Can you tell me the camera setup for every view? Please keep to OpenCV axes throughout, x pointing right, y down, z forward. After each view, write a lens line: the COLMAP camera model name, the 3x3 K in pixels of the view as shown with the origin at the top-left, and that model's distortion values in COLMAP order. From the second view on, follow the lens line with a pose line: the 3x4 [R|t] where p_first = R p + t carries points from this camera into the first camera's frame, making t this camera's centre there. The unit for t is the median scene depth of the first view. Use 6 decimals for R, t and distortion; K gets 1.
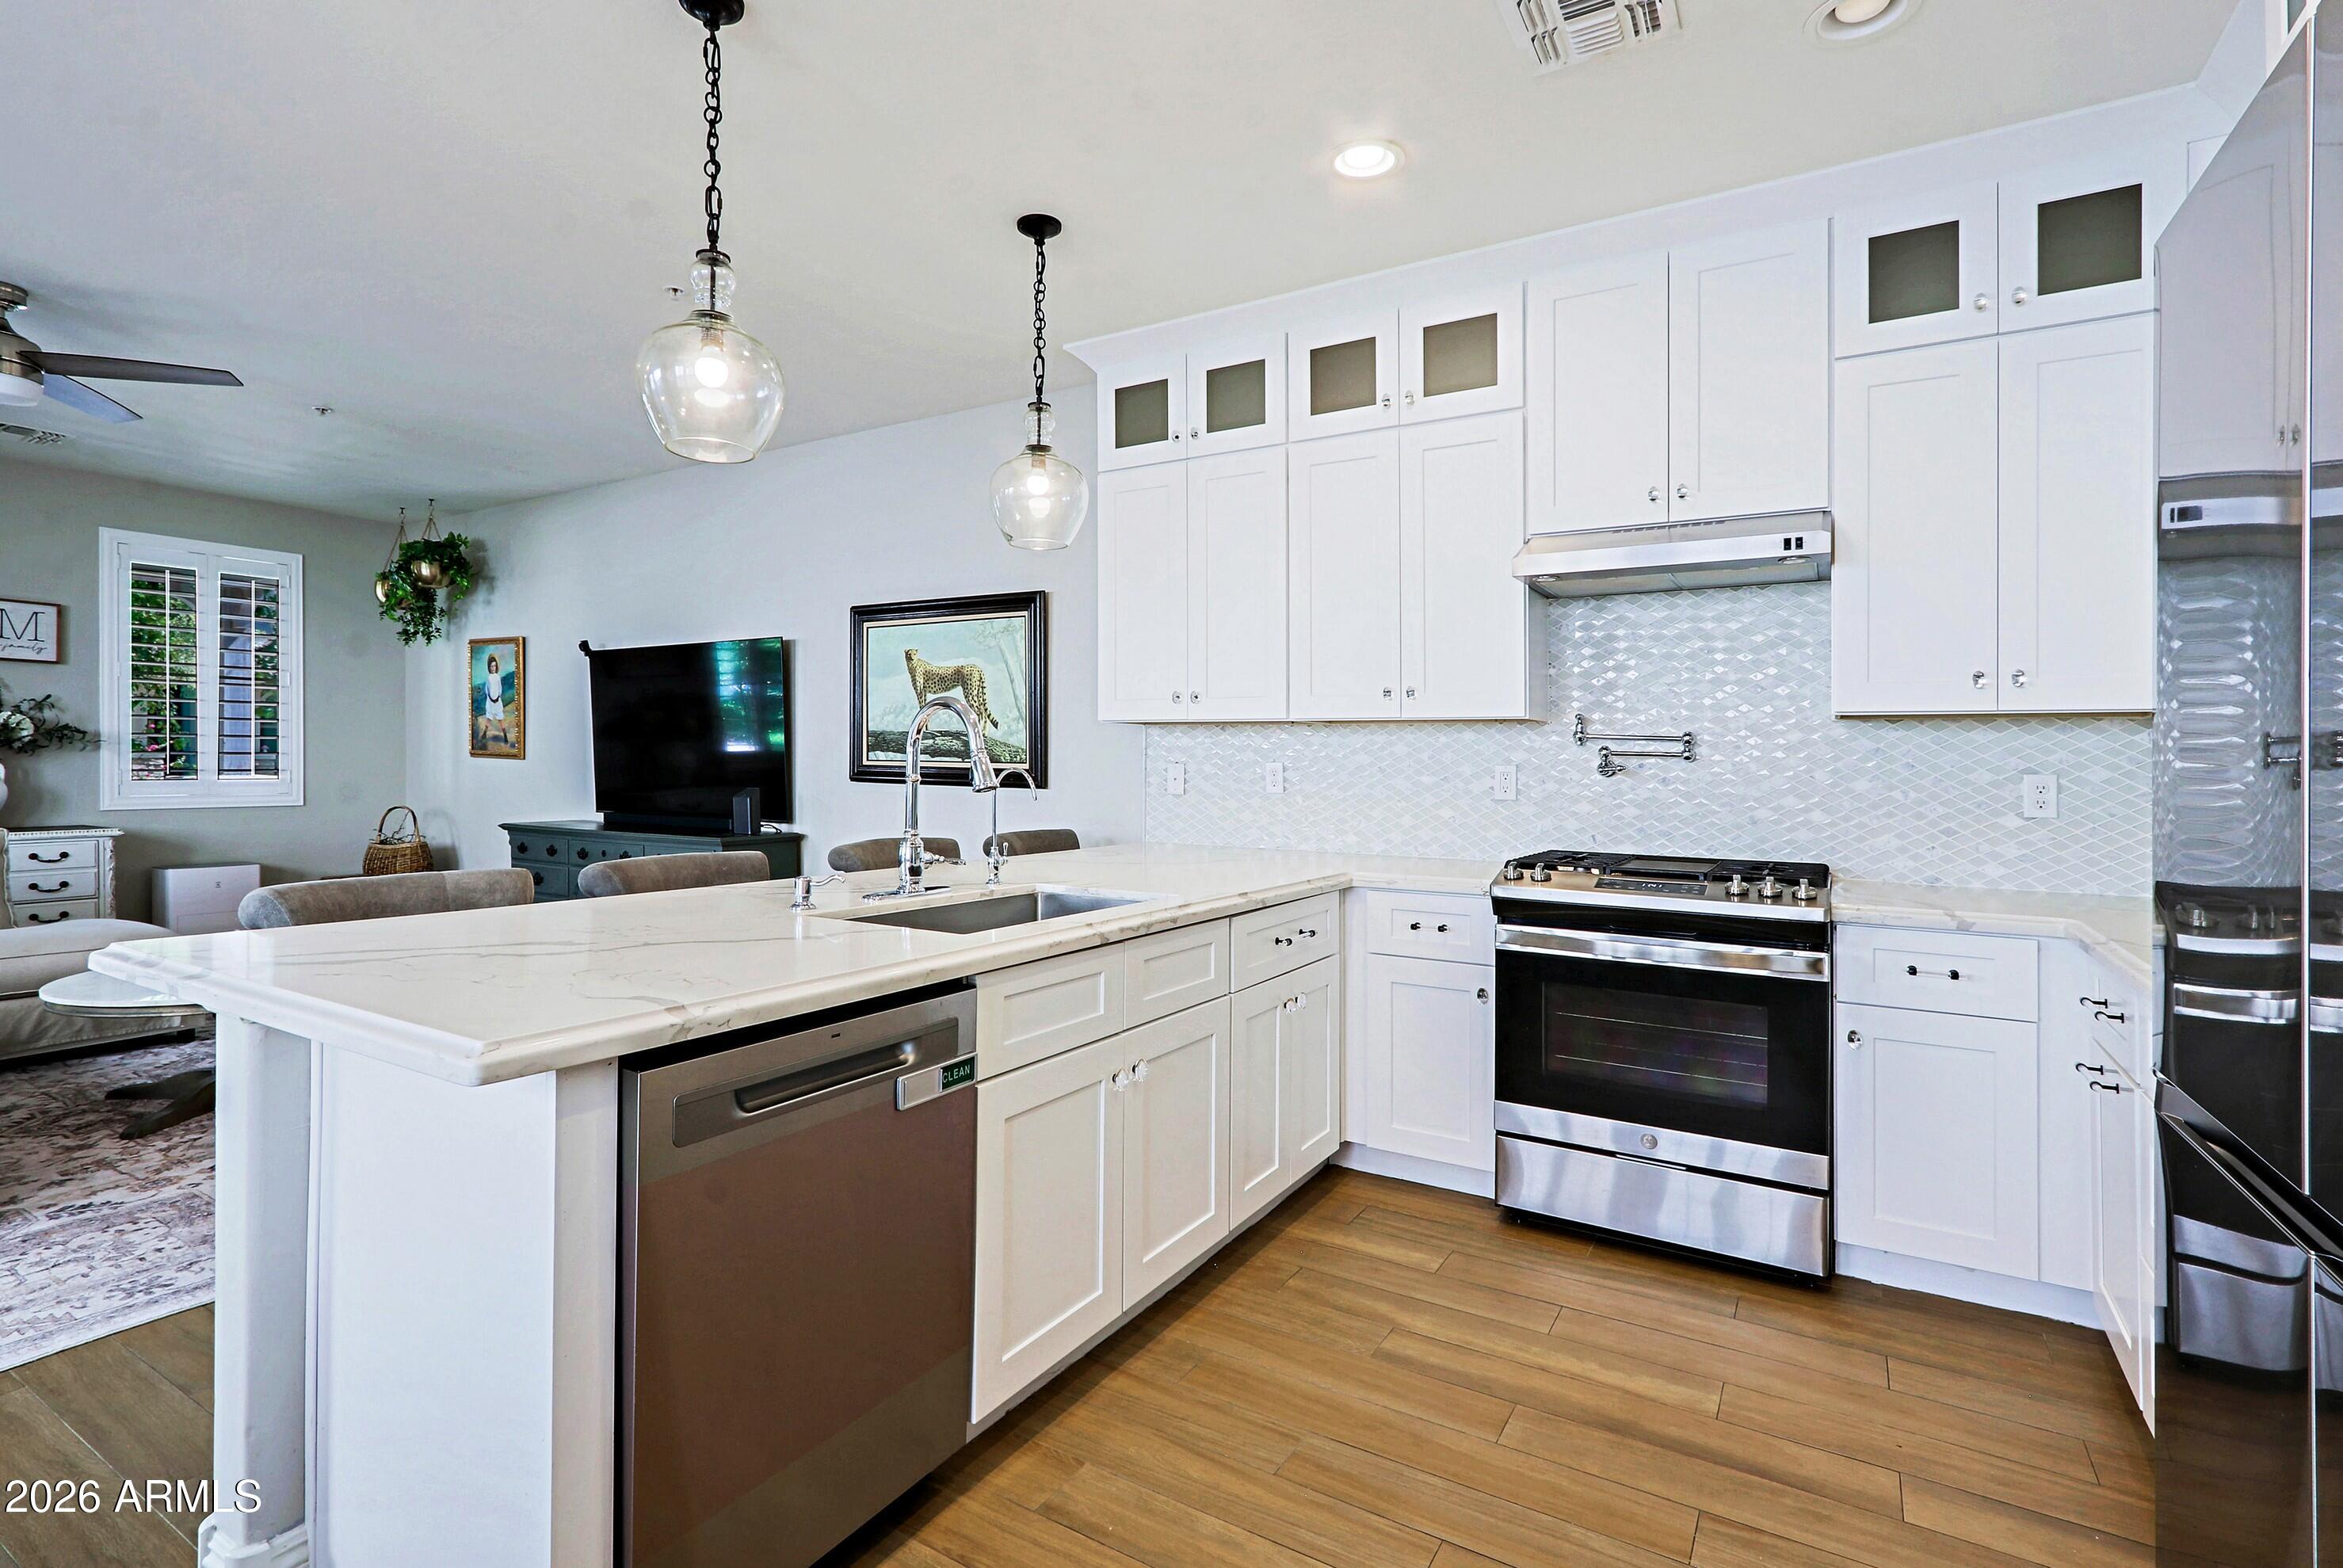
lens RADIAL K [[1094.5, 0, 1124.1], [0, 1094.5, 760.6], [0, 0, 1]] dist [0.010605, -0.000364]
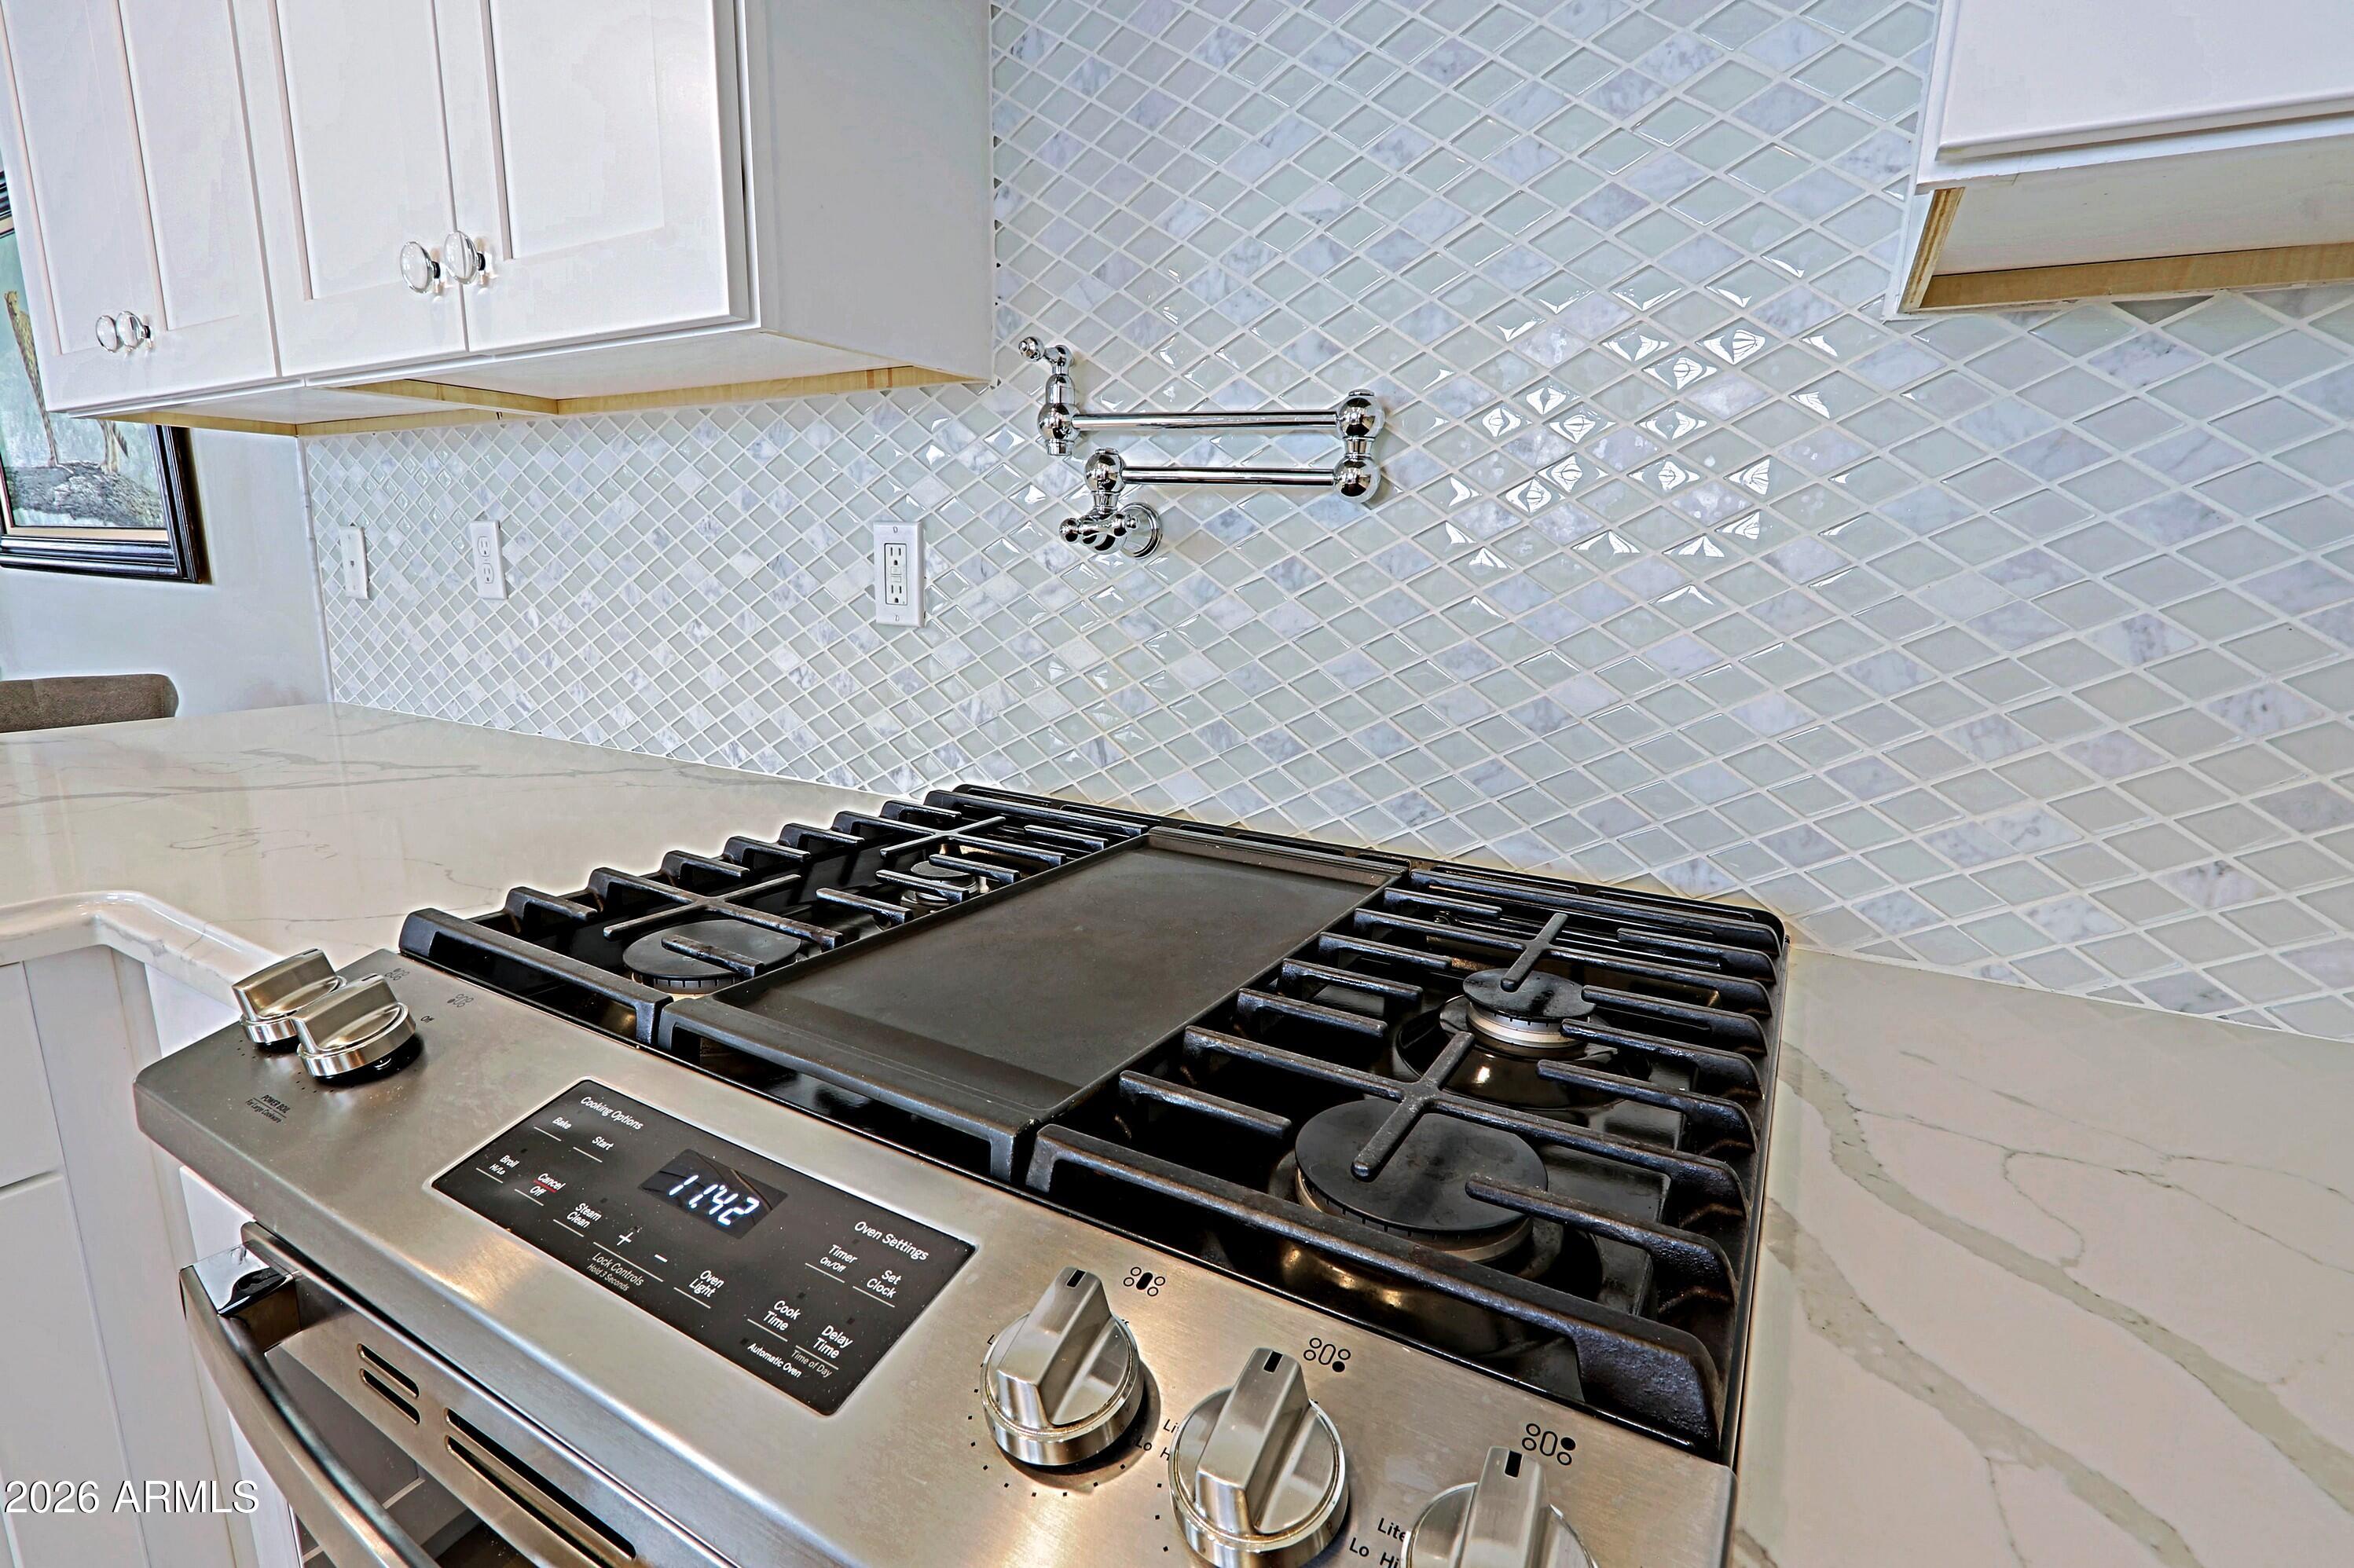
lens RADIAL K [[1095.3, 0, 1132.3], [0, 1095.3, 791.3], [0, 0, 1]] dist [-0.008987, 0.000010]
pose [[0.999935, 0.009350, -0.006568, 0.483158], [-0.007734, 0.976941, 0.213367, 0.014552], [0.008411, -0.213303, 0.976950, 0.743332]]
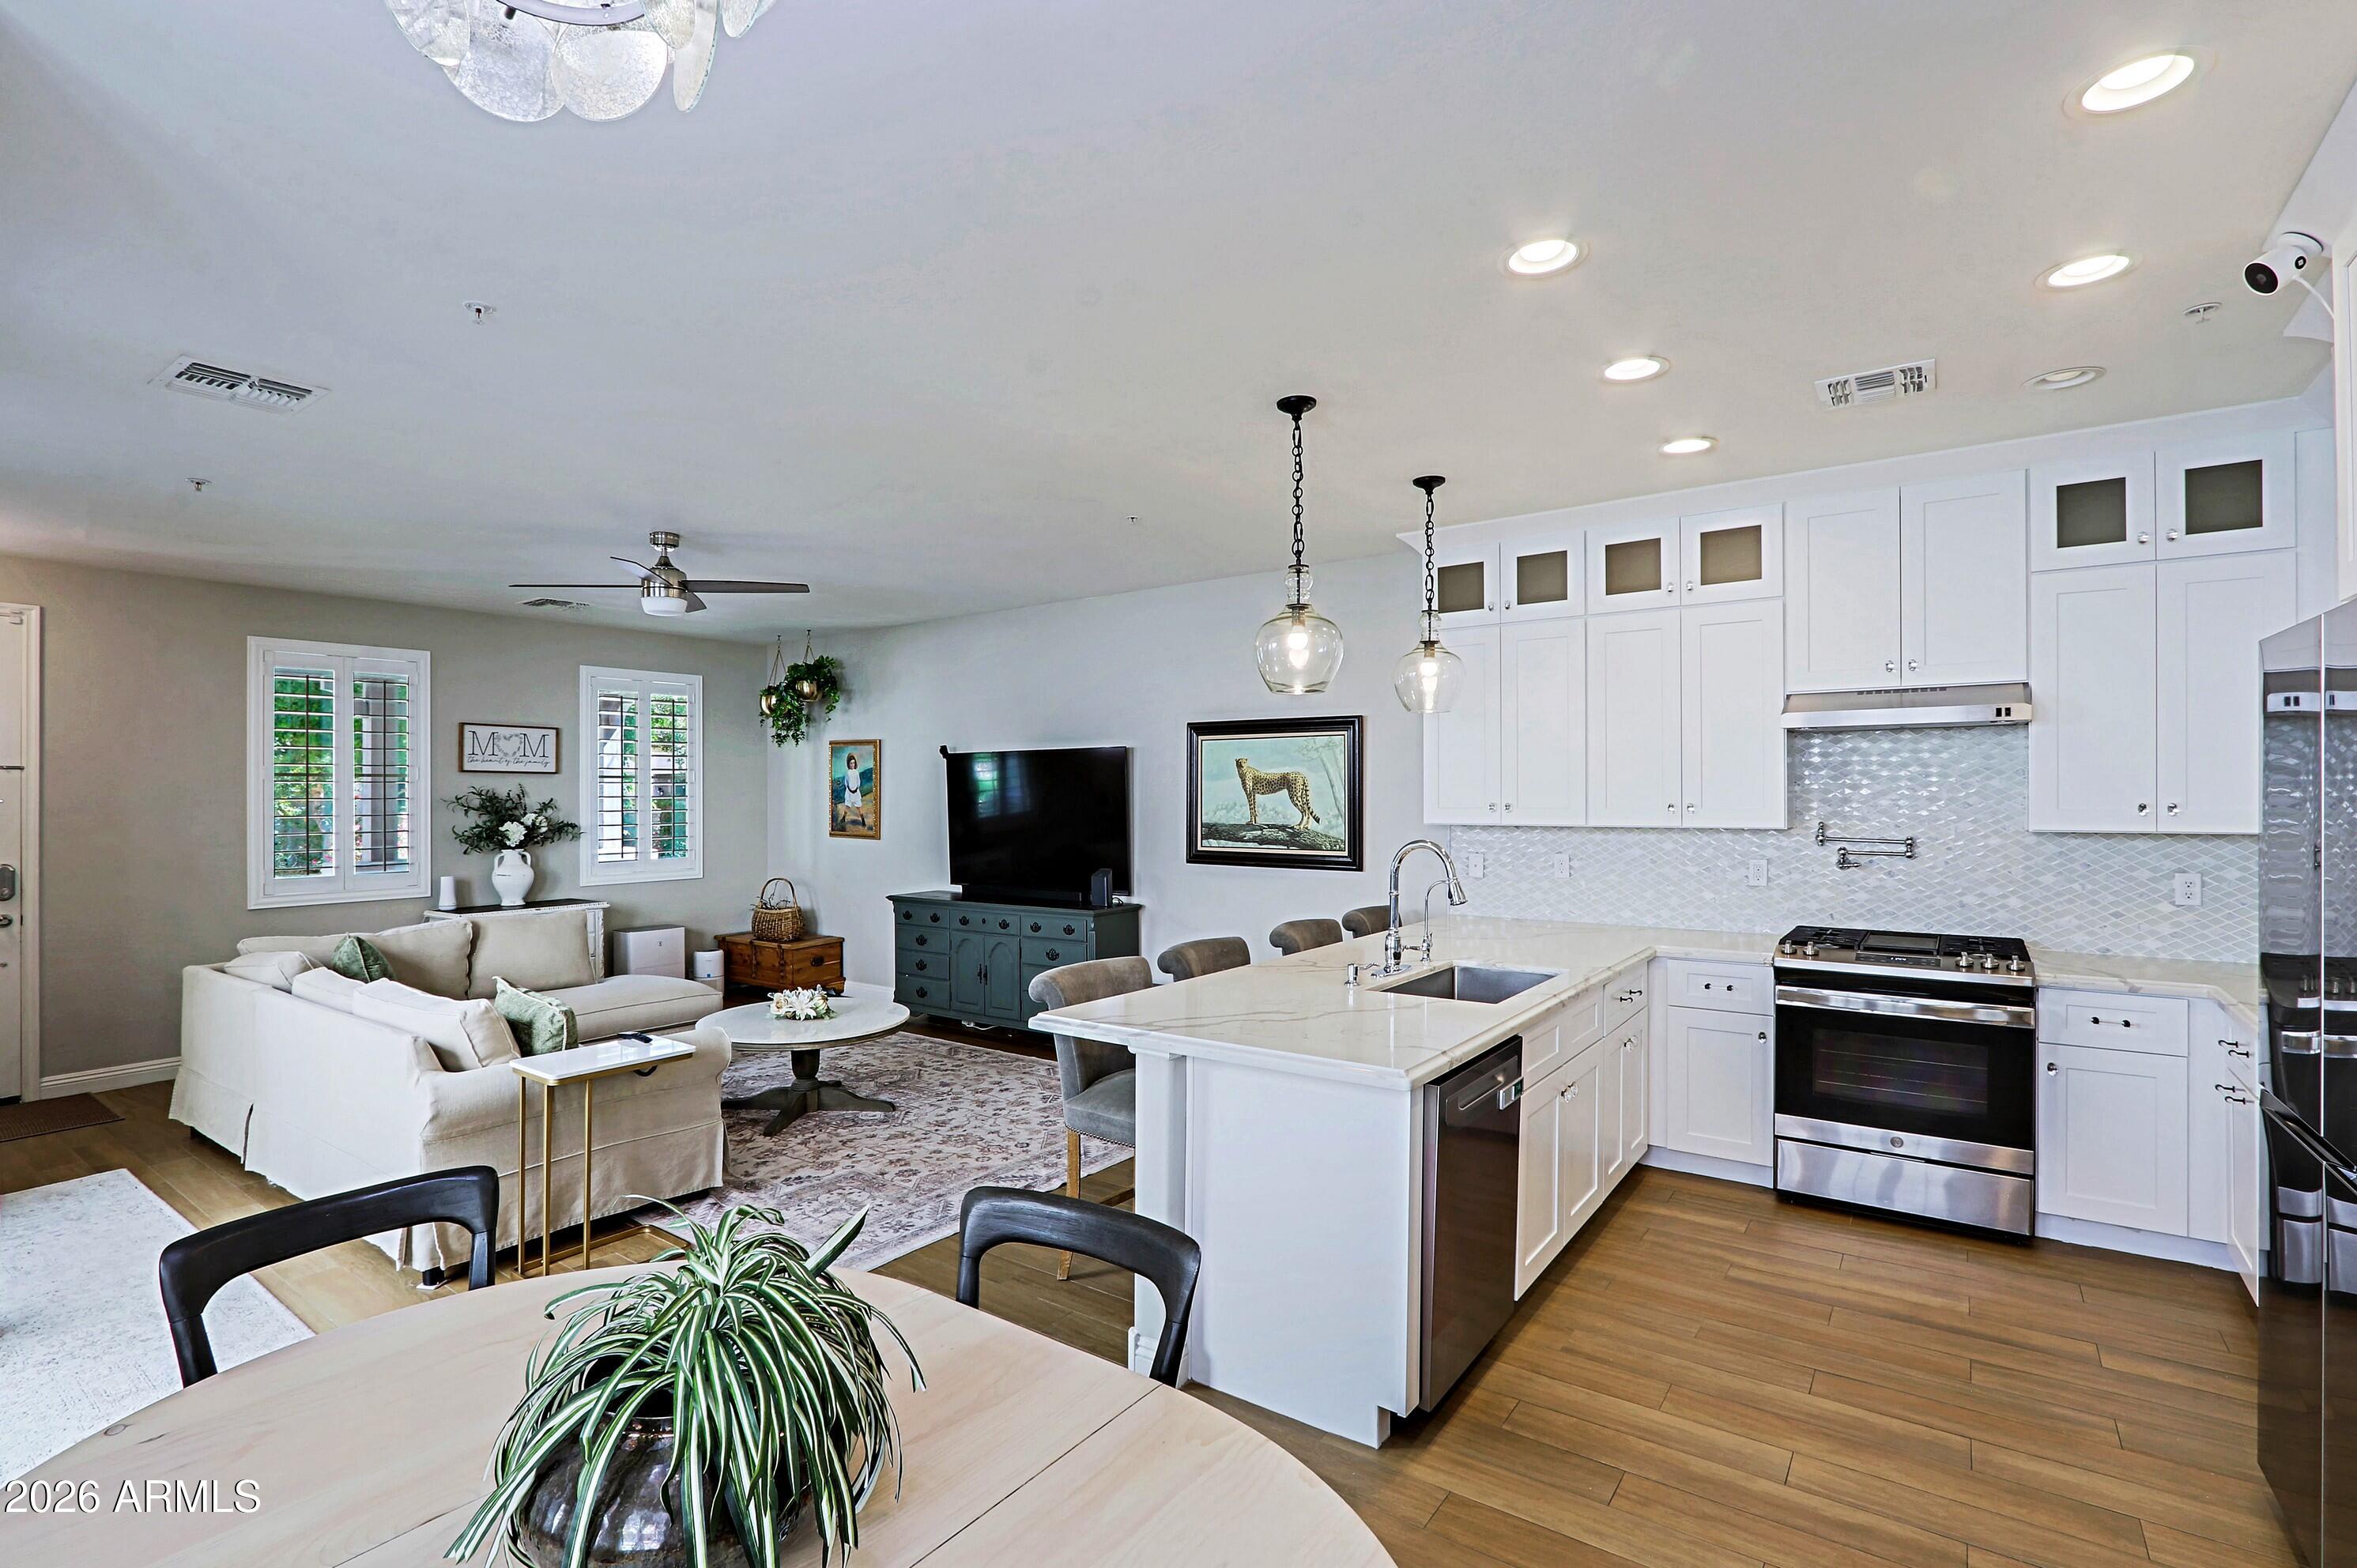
lens RADIAL K [[1069.6, 0, 1177.8], [0, 1069.6, 812.0], [0, 0, 1]] dist [-0.002563, 0.000200]
pose [[0.998198, -0.012369, -0.058720, -0.300331], [0.013127, 0.999835, 0.012547, -0.087530], [0.058555, -0.013296, 0.998196, -0.346359]]
